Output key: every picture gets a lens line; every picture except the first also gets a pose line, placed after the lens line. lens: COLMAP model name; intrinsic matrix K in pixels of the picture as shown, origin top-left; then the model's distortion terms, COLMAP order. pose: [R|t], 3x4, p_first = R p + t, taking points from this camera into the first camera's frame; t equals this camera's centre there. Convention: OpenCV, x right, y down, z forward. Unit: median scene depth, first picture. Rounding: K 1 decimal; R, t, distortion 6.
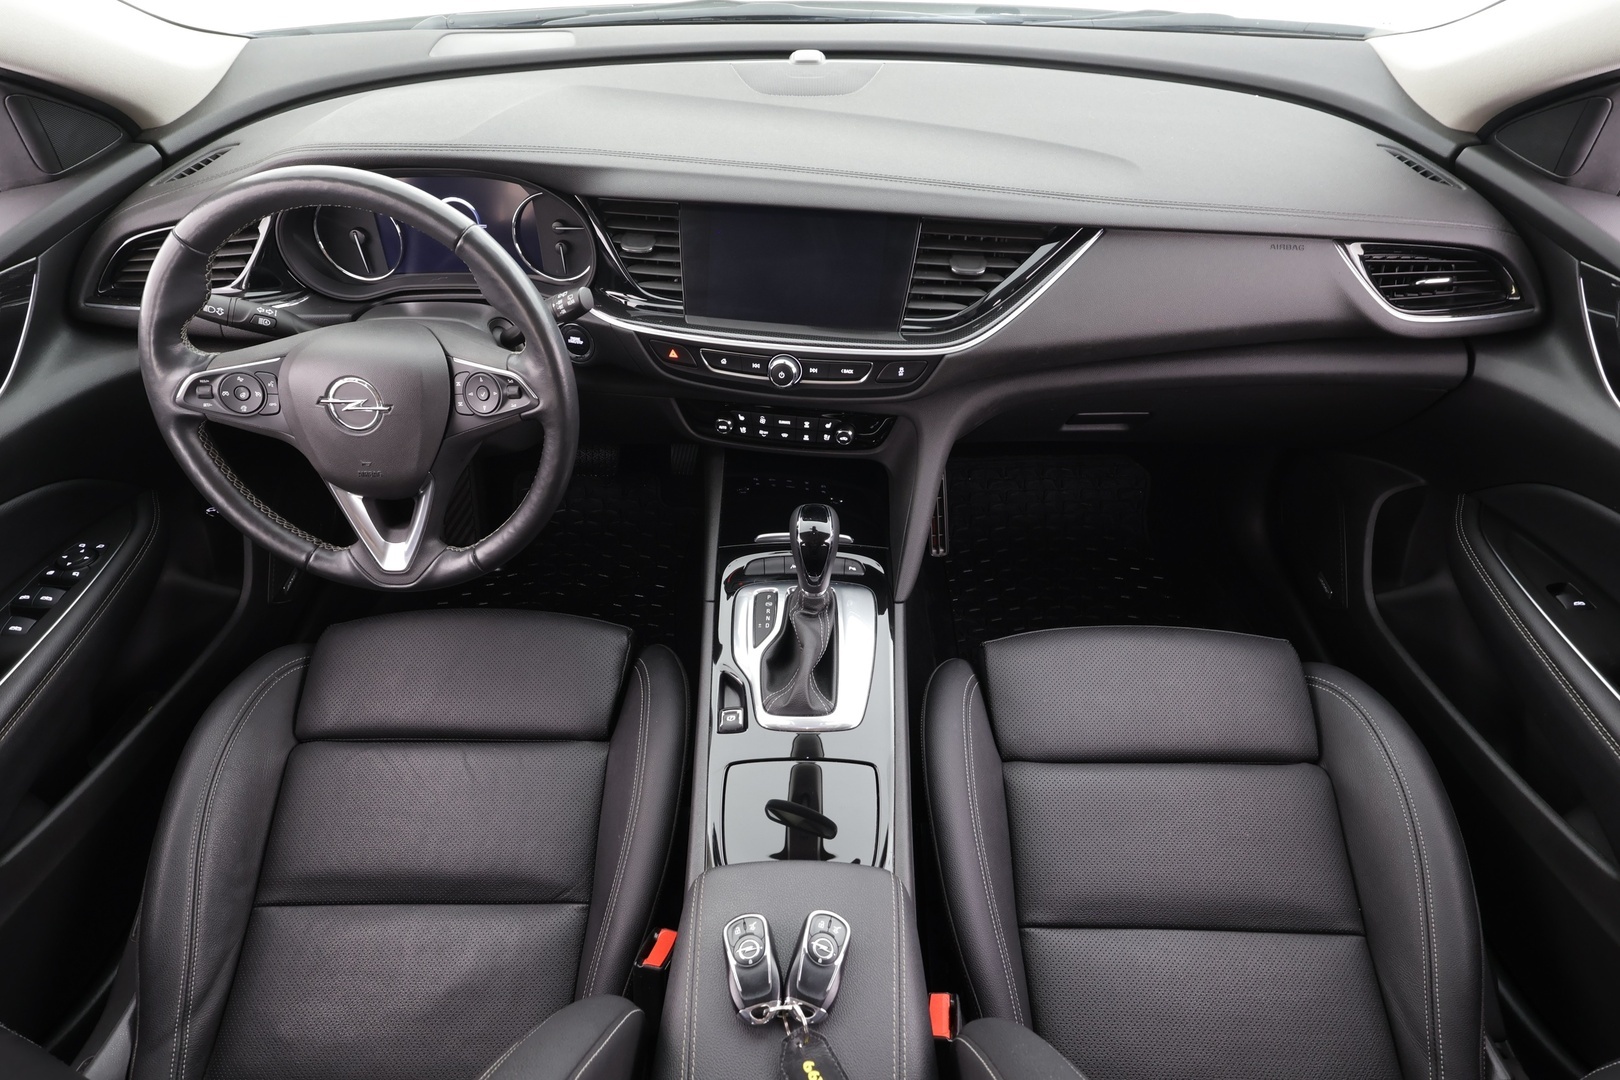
lens RADIAL K [[844.6, 0, 810.0], [0, 844.6, 540.0], [0, 0, 1]] dist [-0.002140, 0.000896]
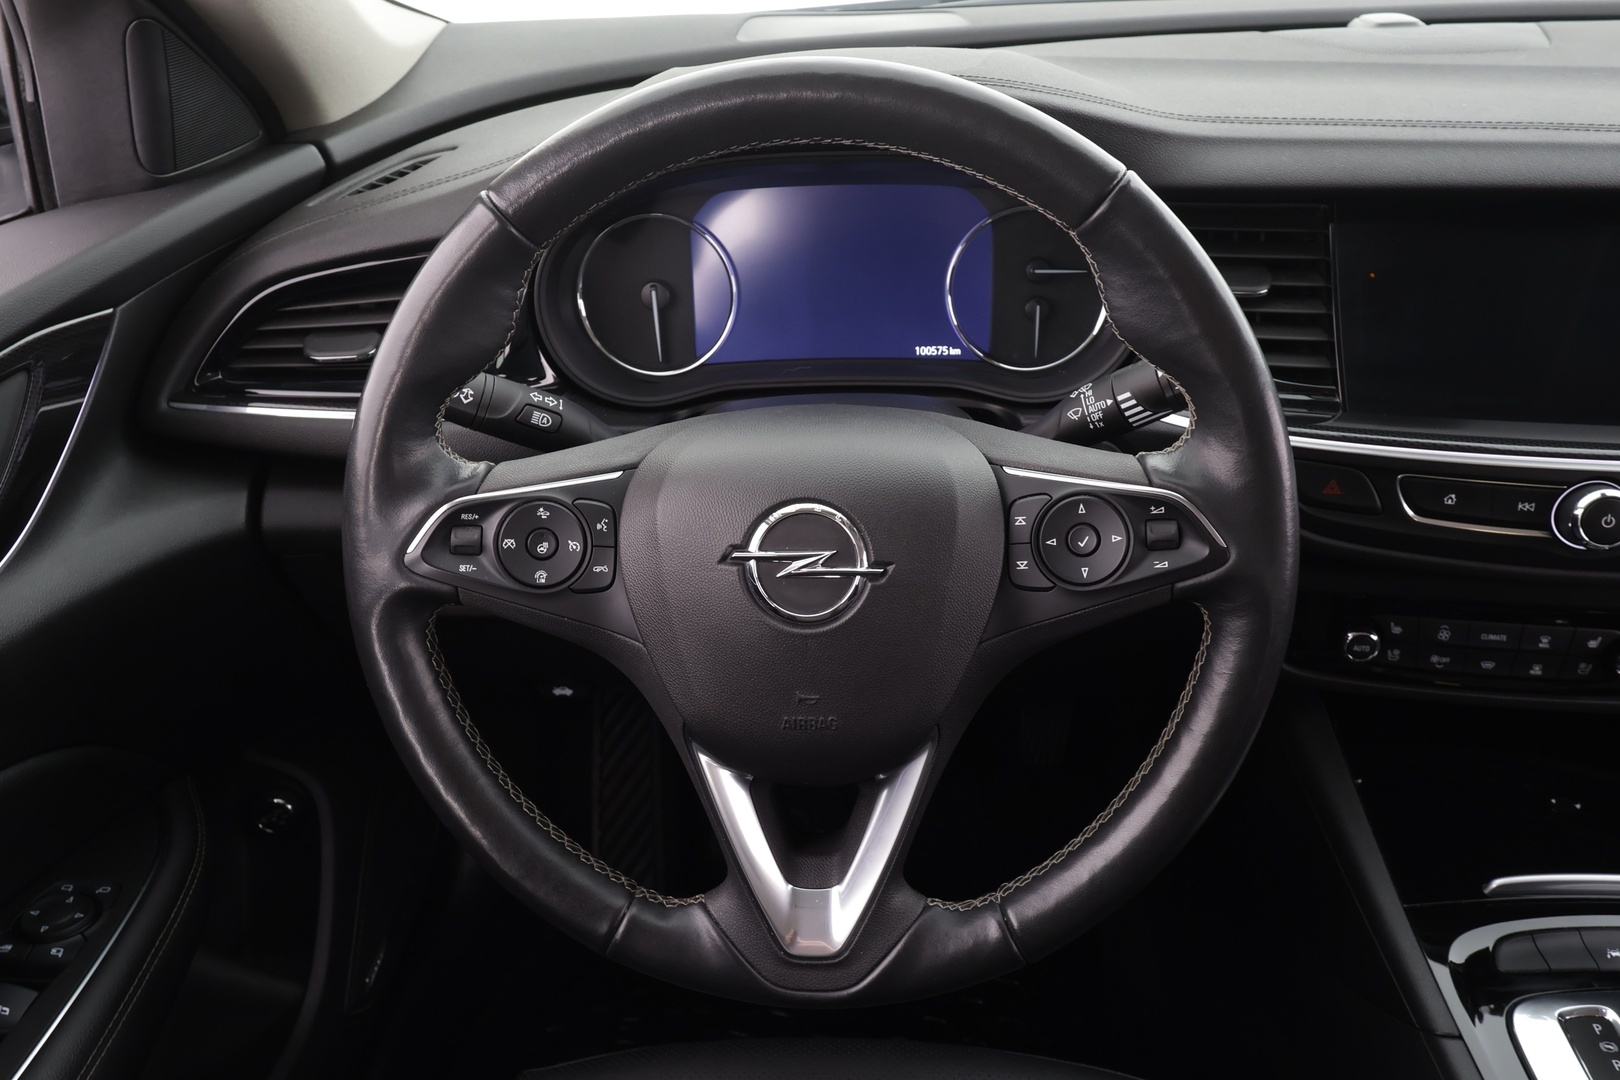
lens RADIAL K [[1230.6, 0, 810.0], [0, 1230.6, 540.0], [0, 0, 1]] dist [0.001949, -0.006412]
pose [[0.998471, -0.005979, -0.054959, -0.440620], [-0.009385, 0.961372, -0.275092, 0.005198], [0.054480, 0.275187, 0.959846, 0.330420]]
